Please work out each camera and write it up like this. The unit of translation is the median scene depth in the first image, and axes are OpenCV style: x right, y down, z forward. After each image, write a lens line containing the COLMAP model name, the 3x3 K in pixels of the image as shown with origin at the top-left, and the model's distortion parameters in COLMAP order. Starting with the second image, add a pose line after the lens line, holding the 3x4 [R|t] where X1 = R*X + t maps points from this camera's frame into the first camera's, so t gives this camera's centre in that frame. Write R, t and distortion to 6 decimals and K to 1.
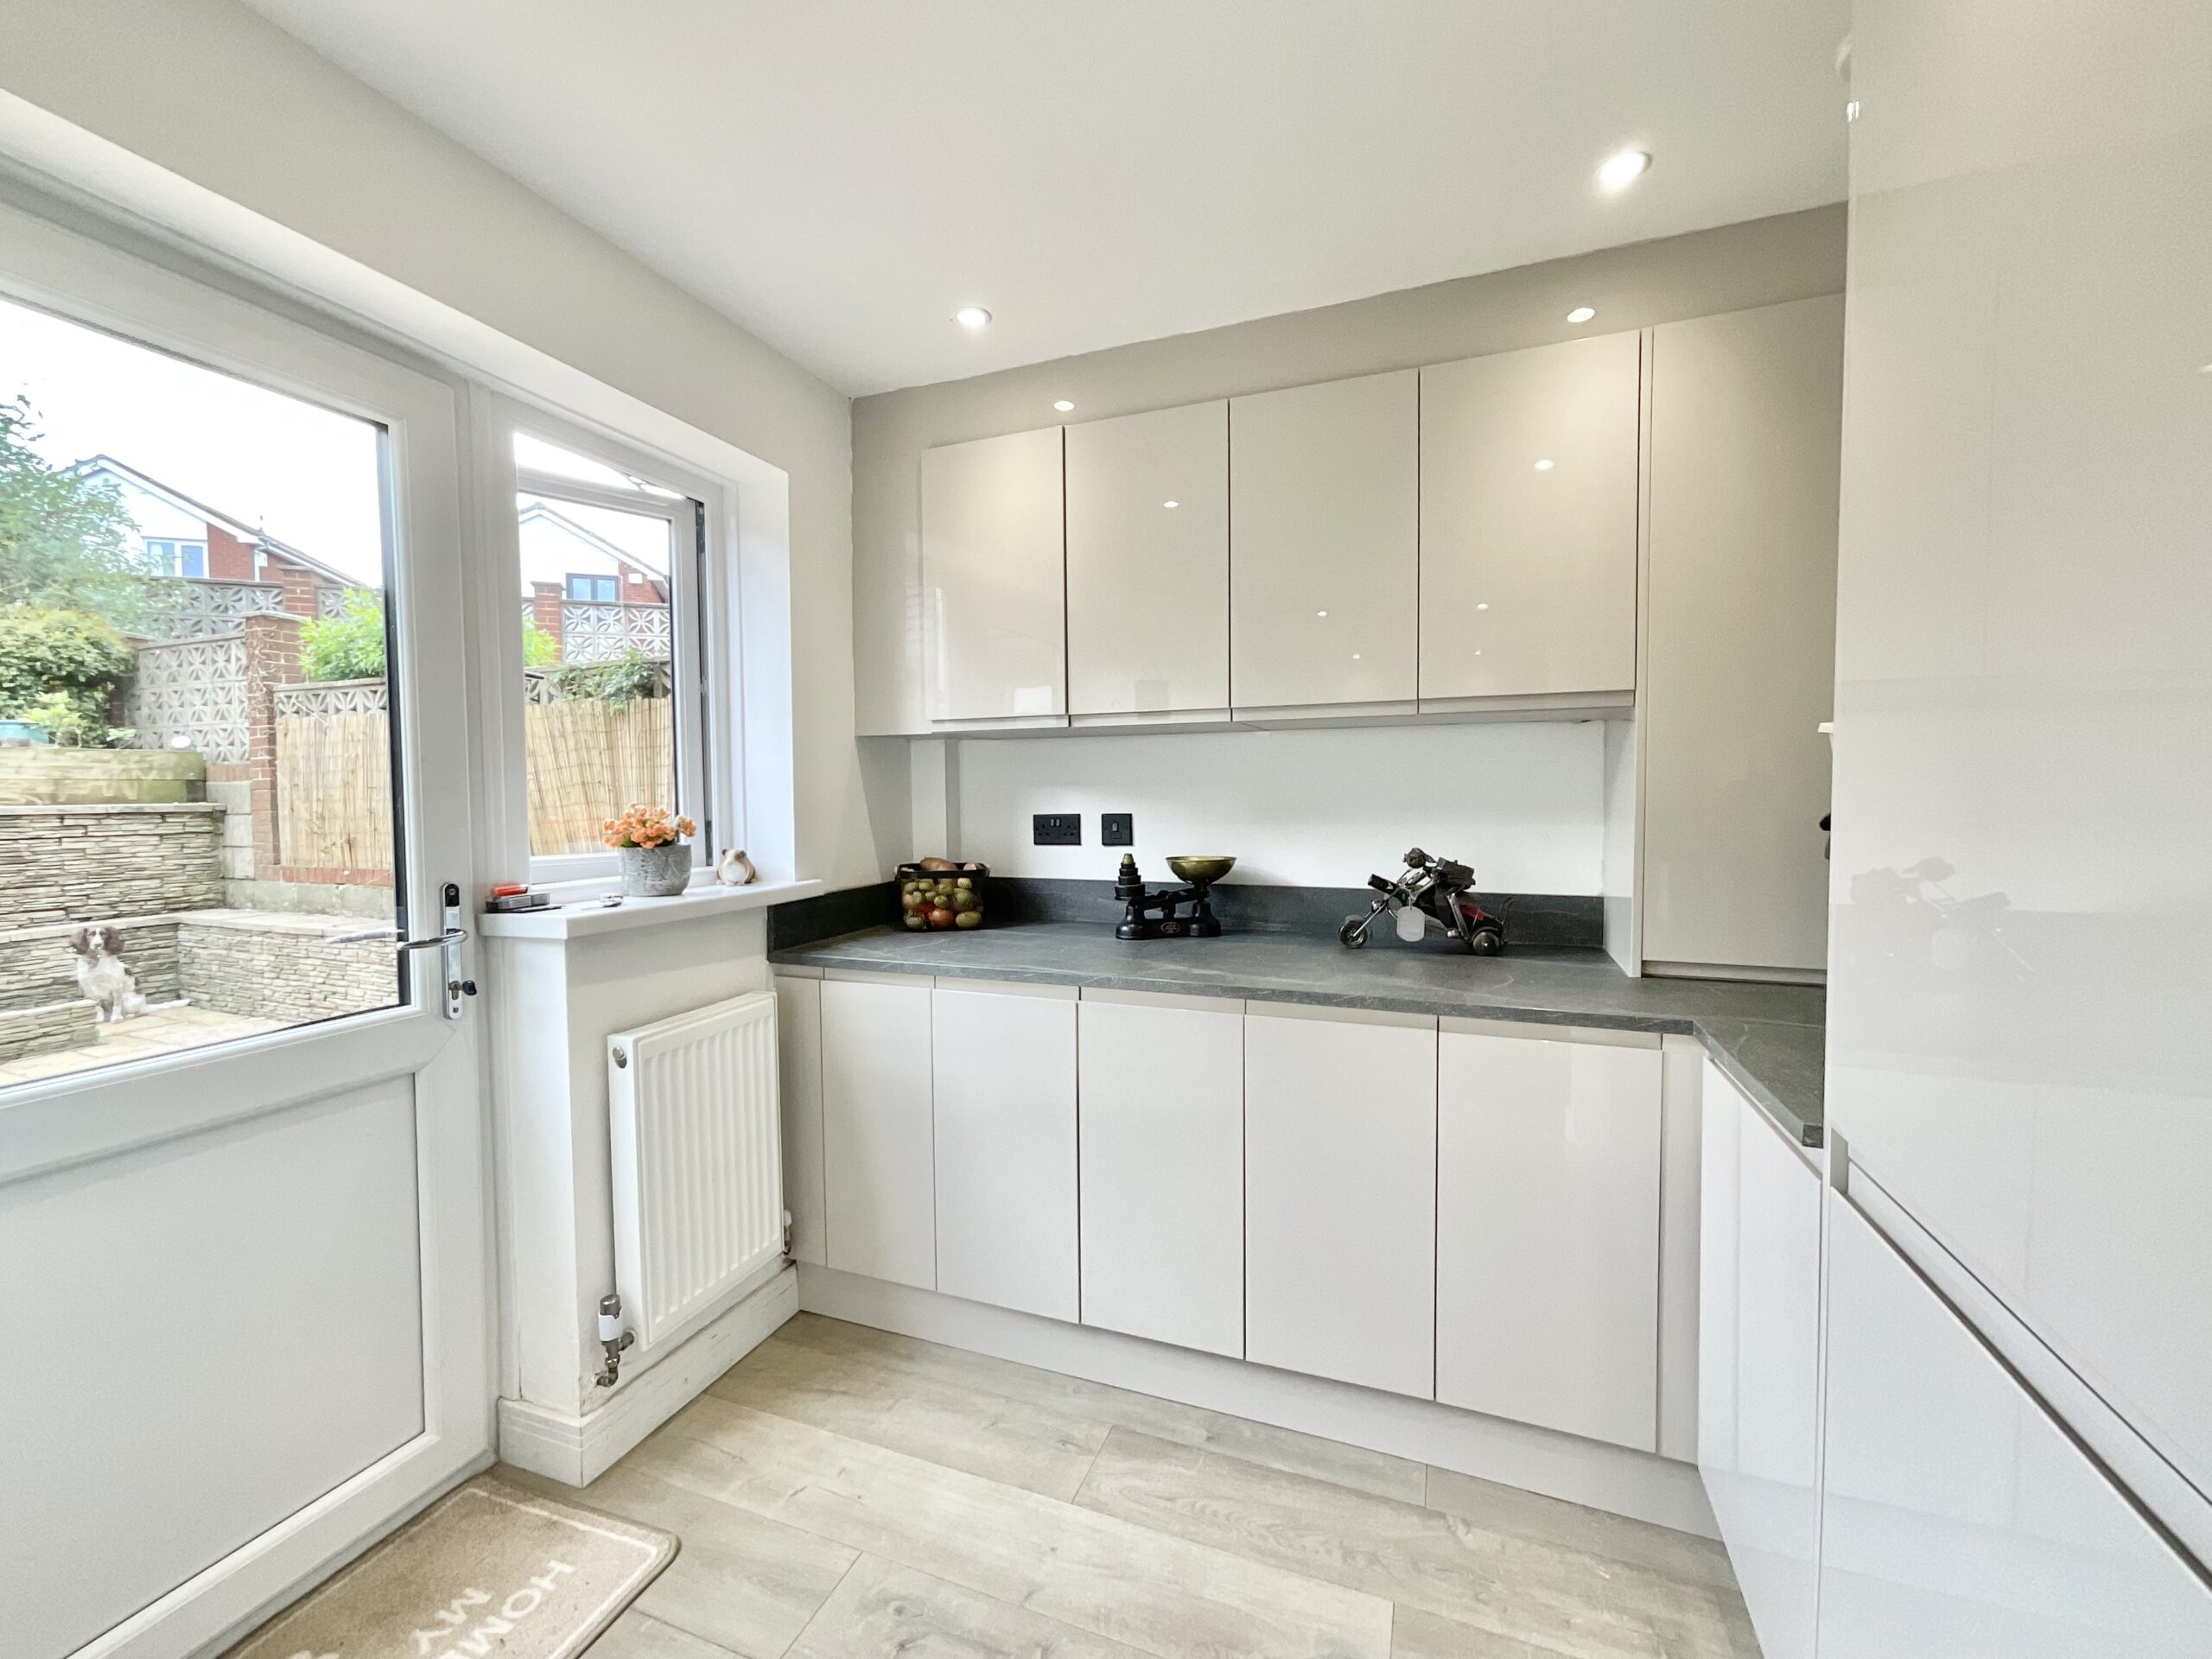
lens RADIAL K [[899.8, 0, 1112.3], [0, 899.8, 830.5], [0, 0, 1]] dist [-0.002957, 0.001177]
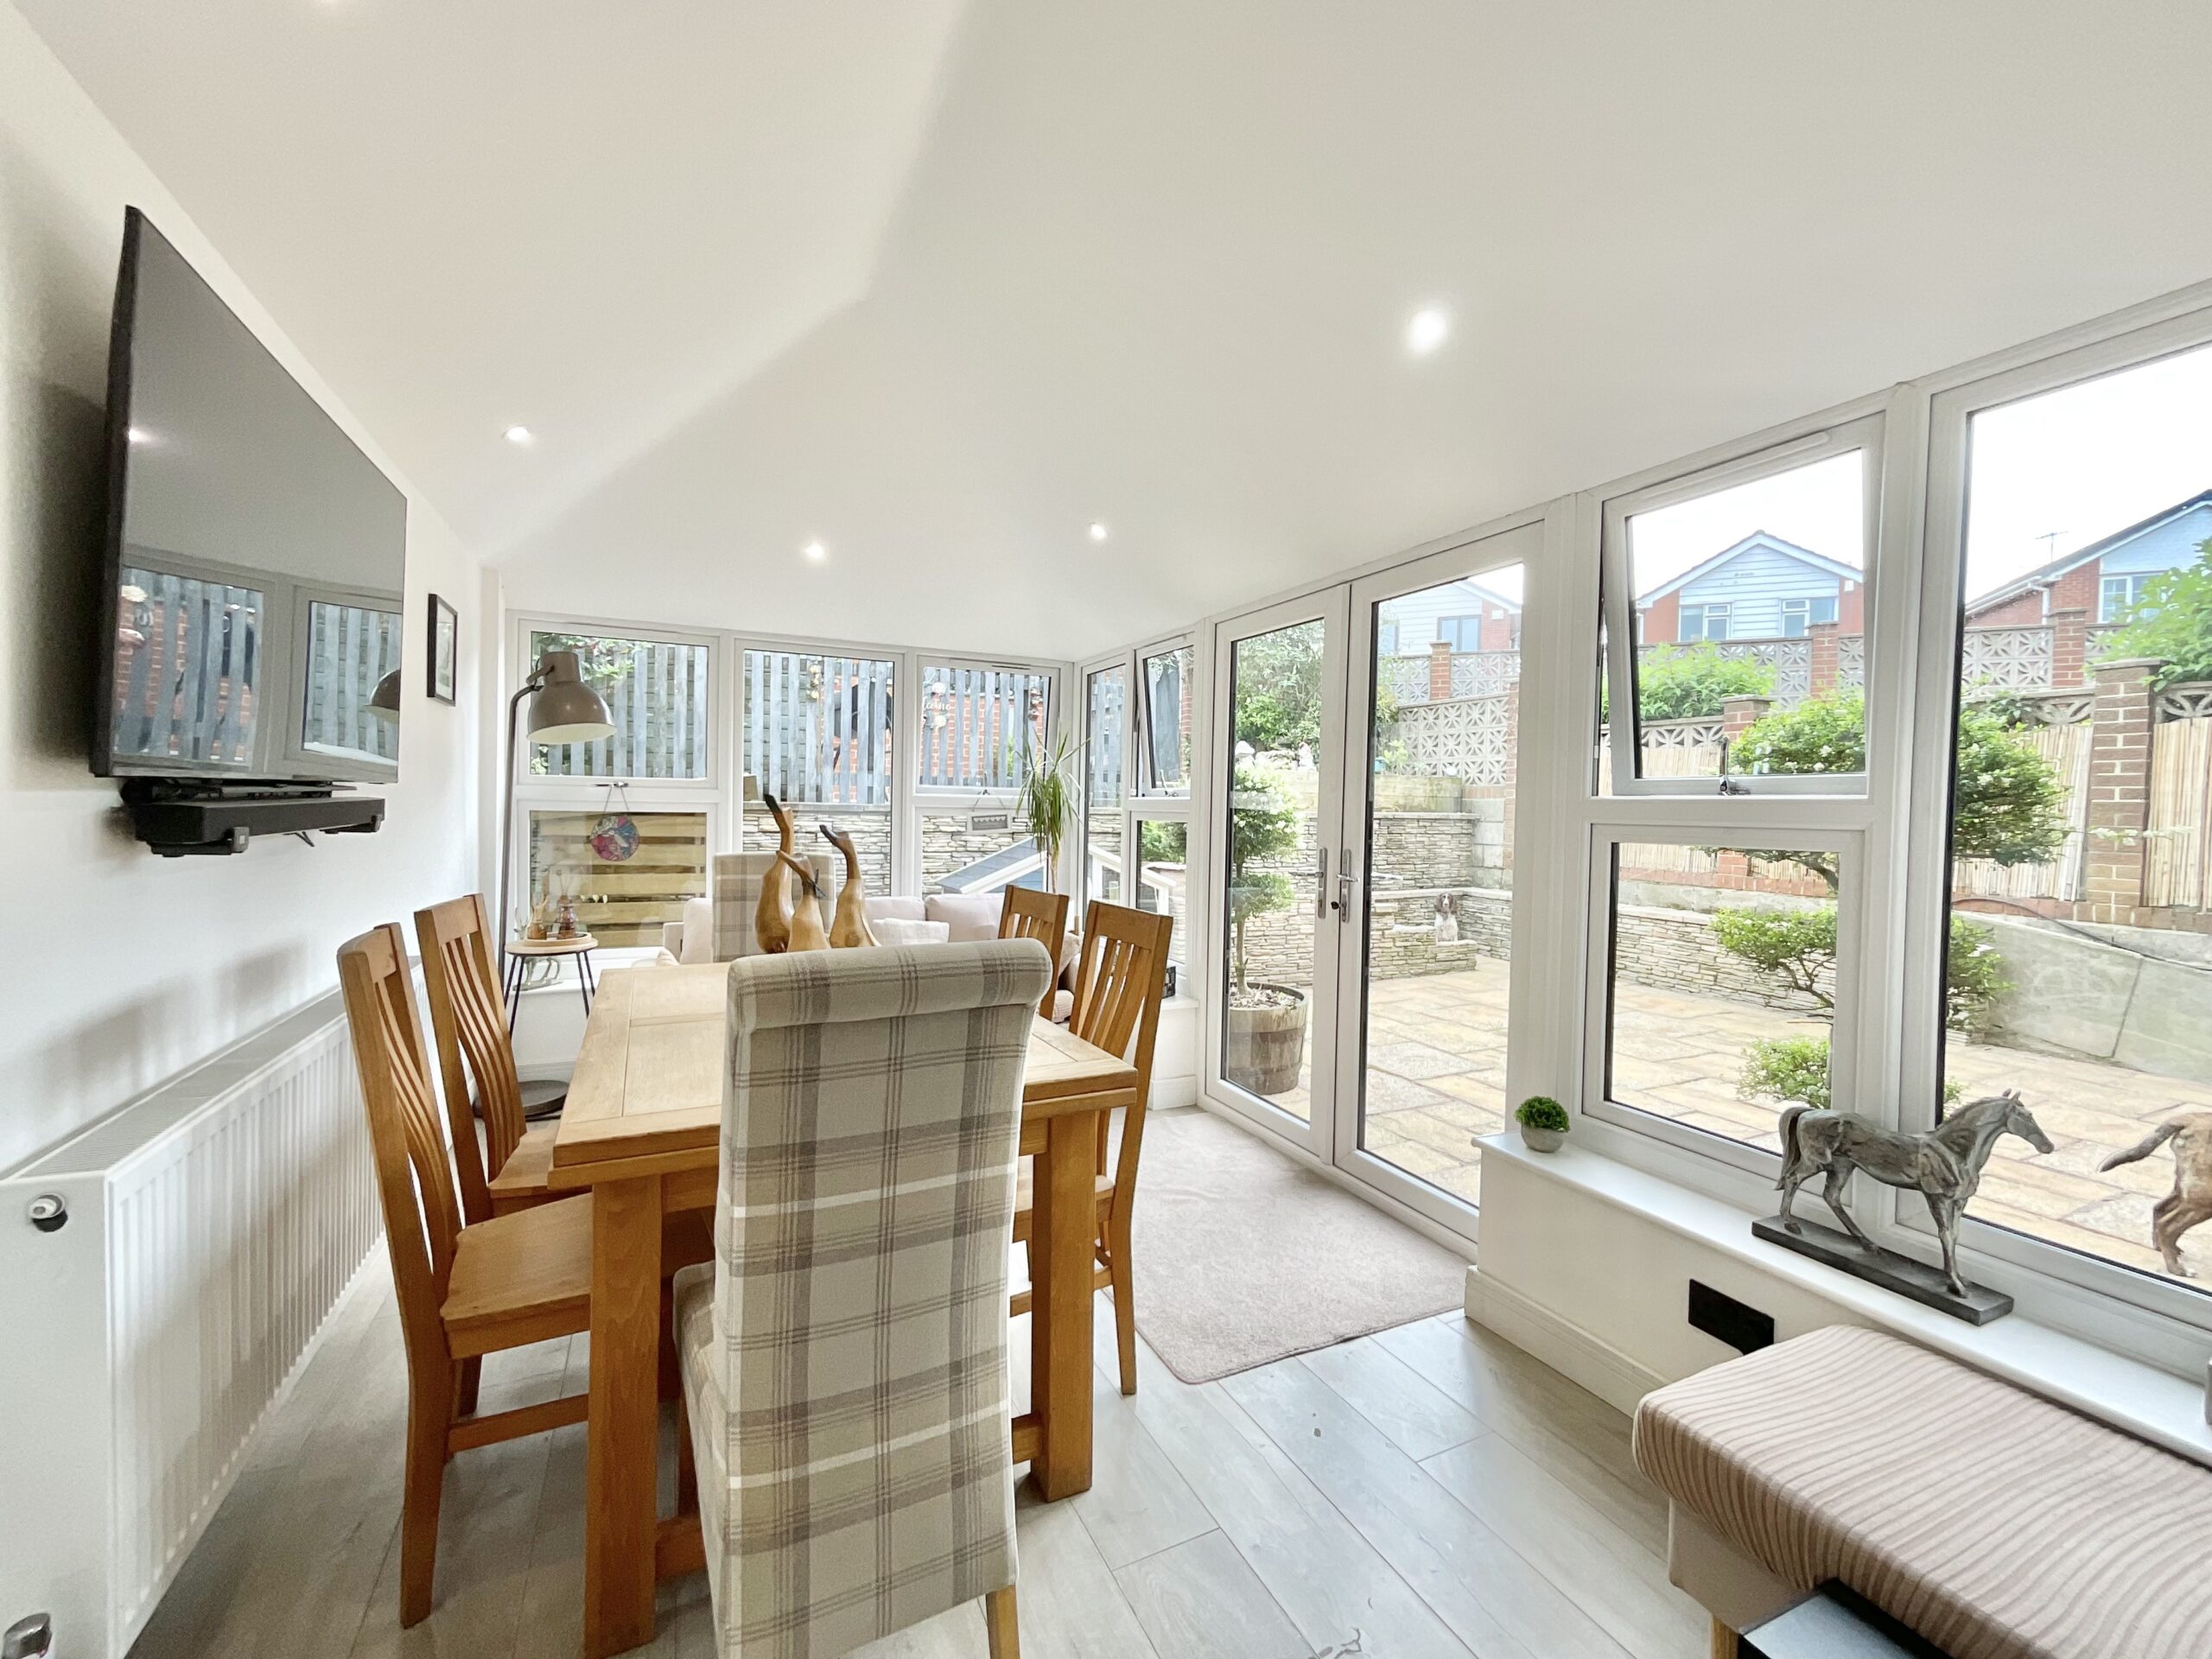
lens RADIAL K [[899.8, 0, 1104.5], [0, 899.8, 829.4], [0, 0, 1]] dist [-0.002957, 0.001177]
pose [[0.705344, 0.024539, -0.708441, -0.398150], [-0.041377, 0.999122, -0.006589, 0.029276], [0.707657, 0.033960, 0.705740, -0.427563]]
